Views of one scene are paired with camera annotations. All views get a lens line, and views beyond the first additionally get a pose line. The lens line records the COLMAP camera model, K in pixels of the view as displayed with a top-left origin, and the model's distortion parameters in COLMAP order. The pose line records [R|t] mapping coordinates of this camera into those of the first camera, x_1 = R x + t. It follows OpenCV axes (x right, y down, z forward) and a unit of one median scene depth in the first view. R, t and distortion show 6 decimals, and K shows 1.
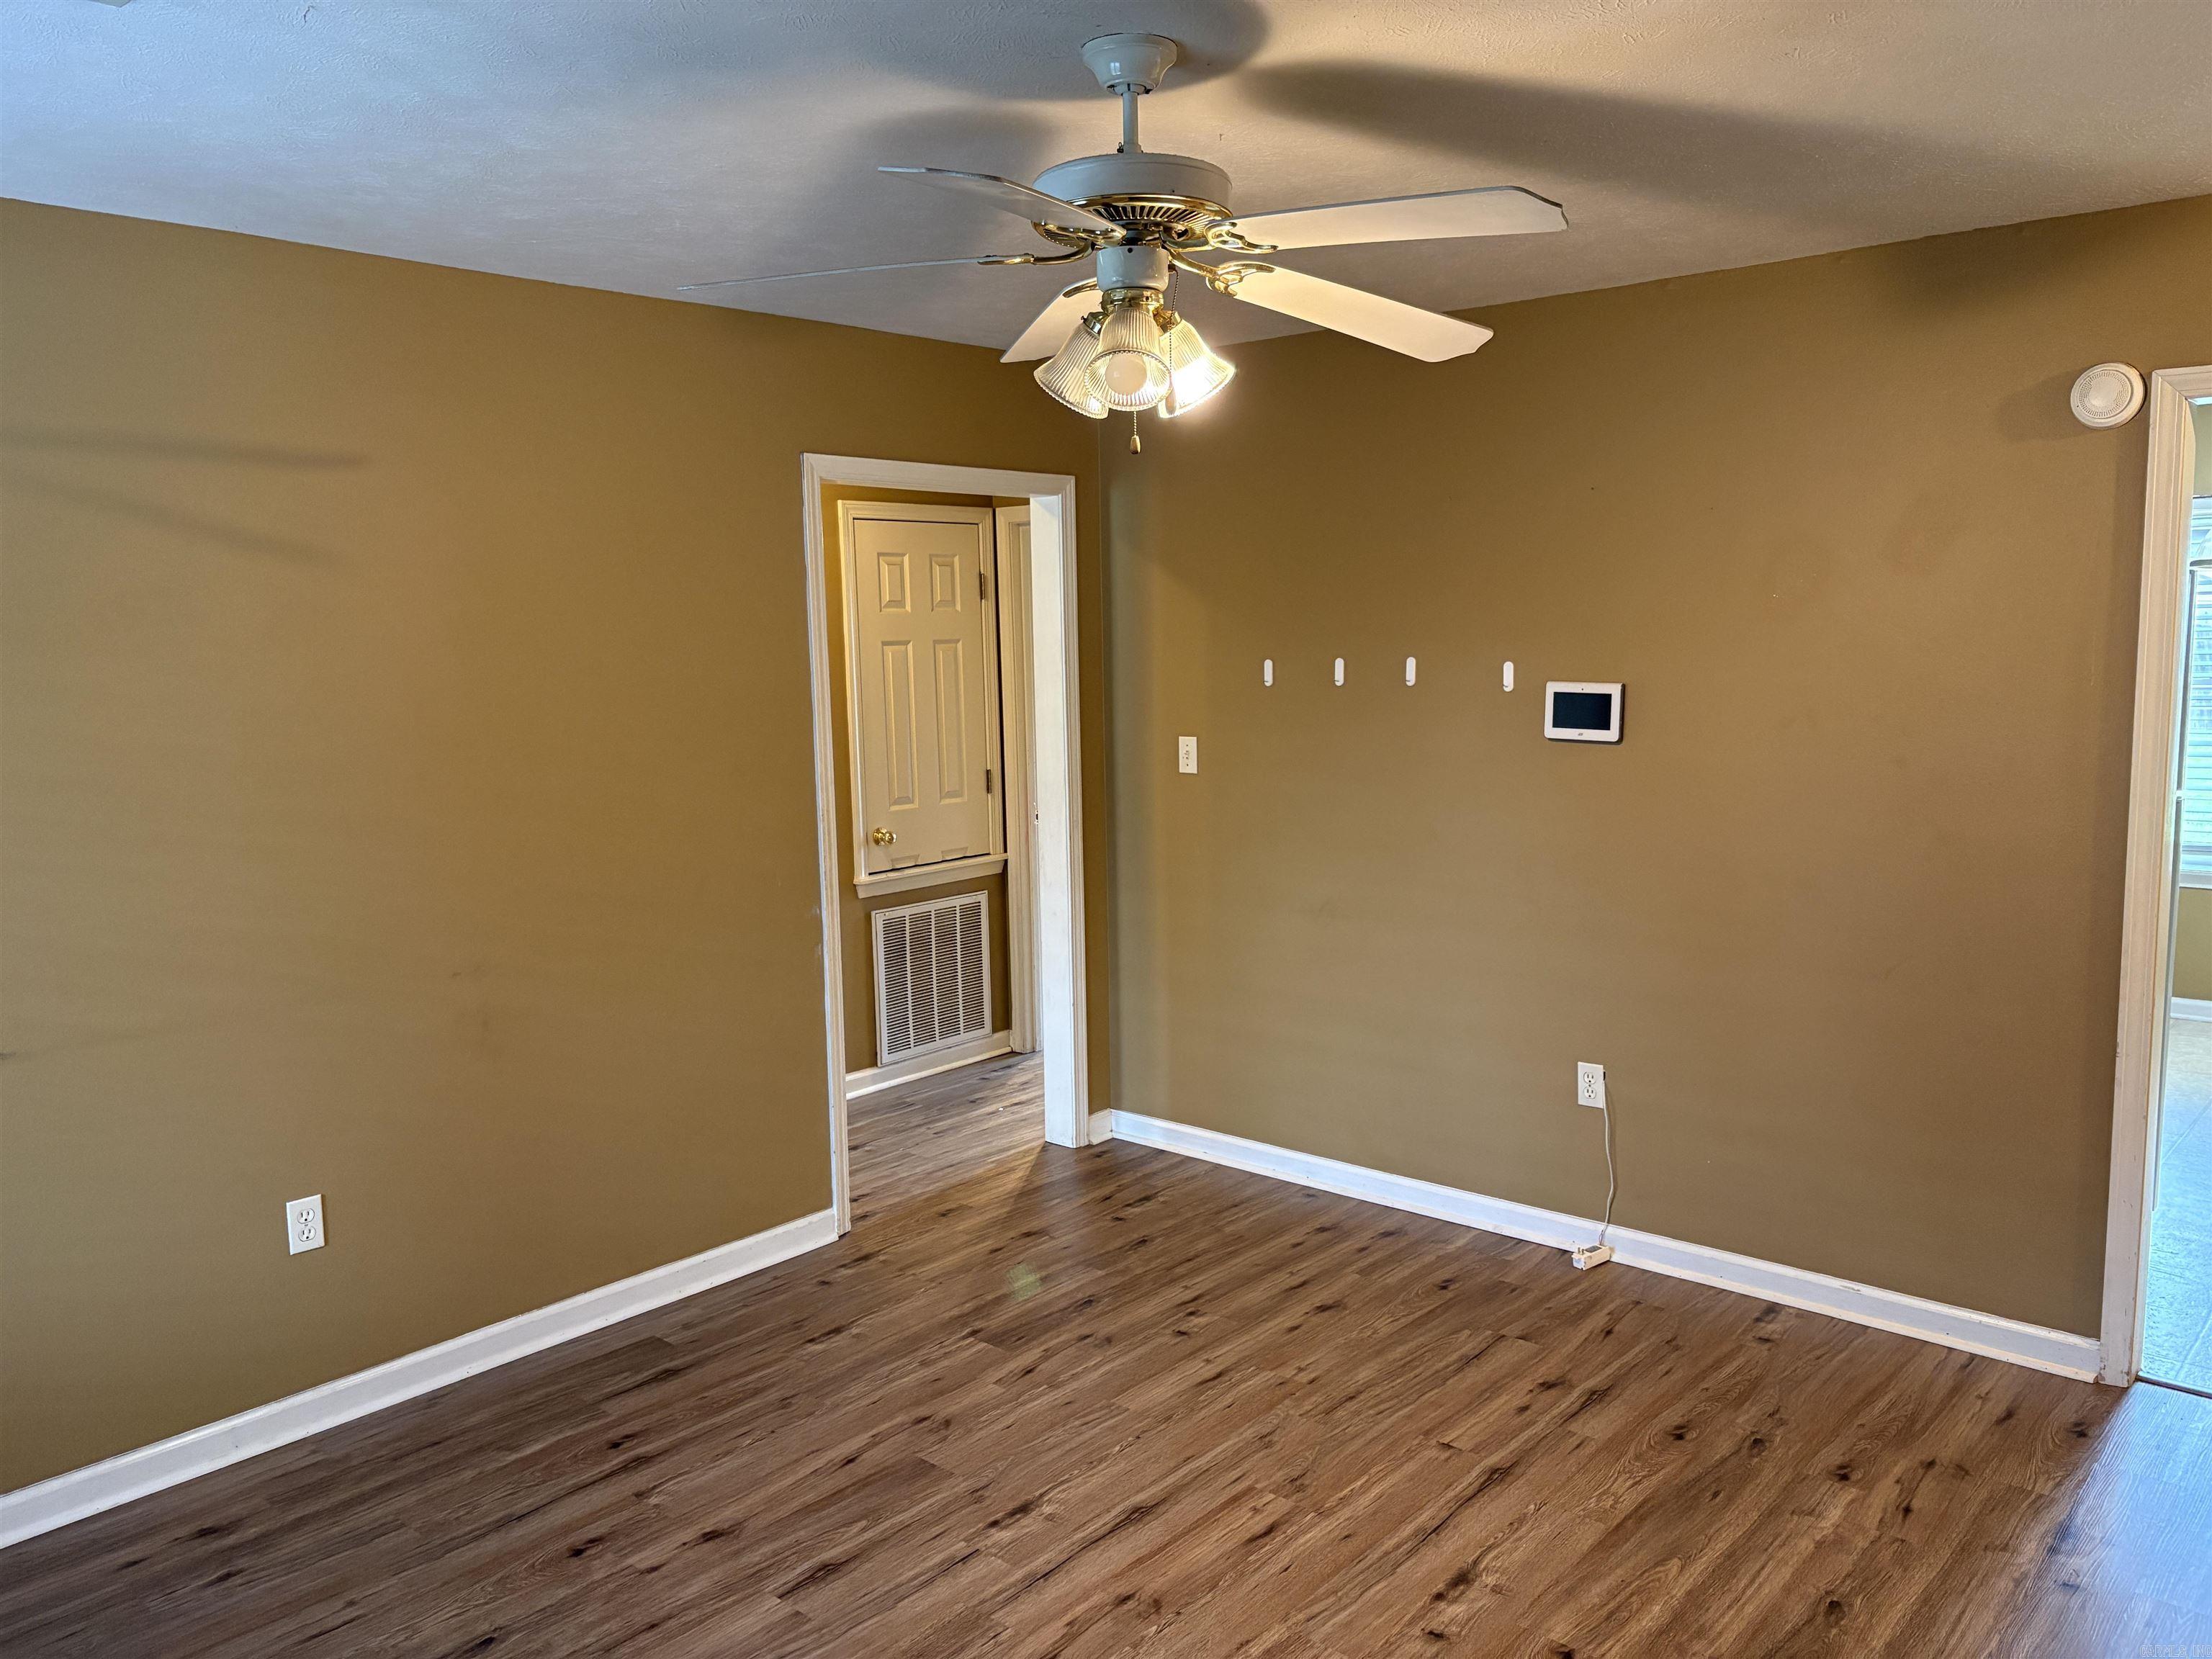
lens RADIAL K [[1679.9, 0, 1119.7], [0, 1679.9, 837.3], [0, 0, 1]] dist [0.040964, -0.027617]
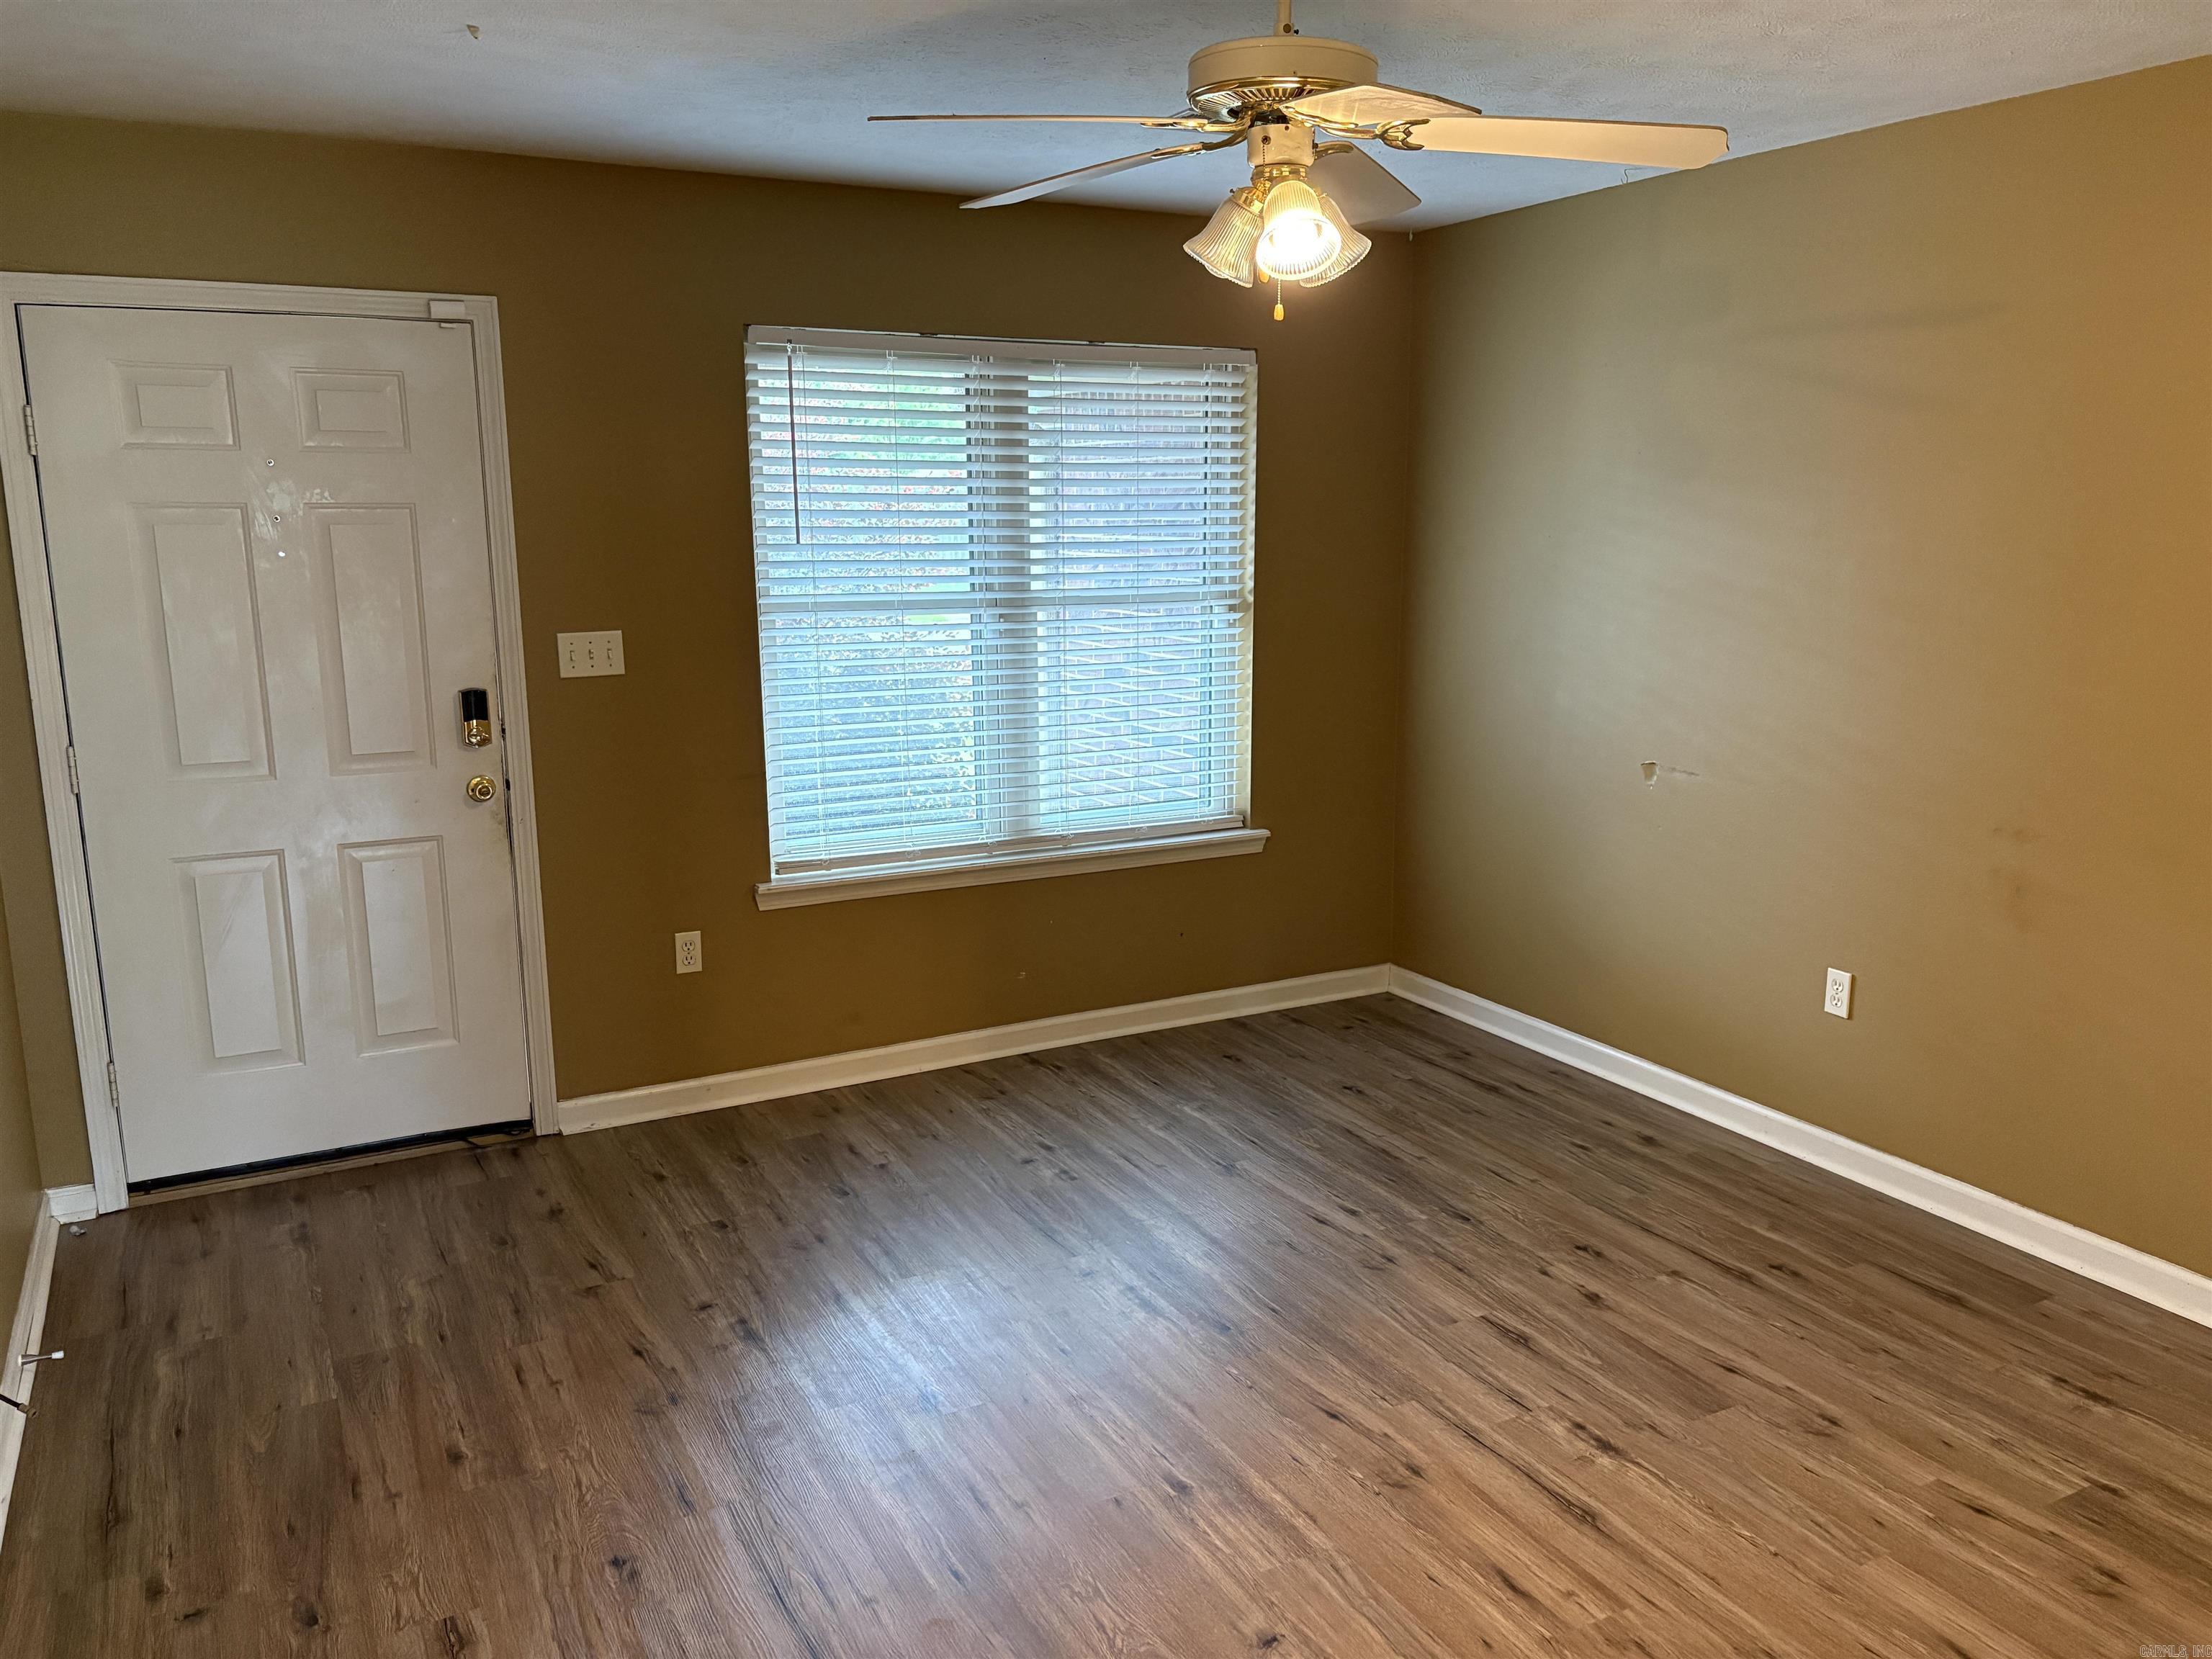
lens RADIAL K [[1679.9, 0, 1117.0], [0, 1679.9, 823.0], [0, 0, 1]] dist [0.040964, -0.027617]
pose [[-0.350628, 0.196412, -0.915687, 0.797859], [-0.109116, 0.962533, 0.248242, -0.129555], [0.930136, 0.186956, -0.316060, 0.952950]]
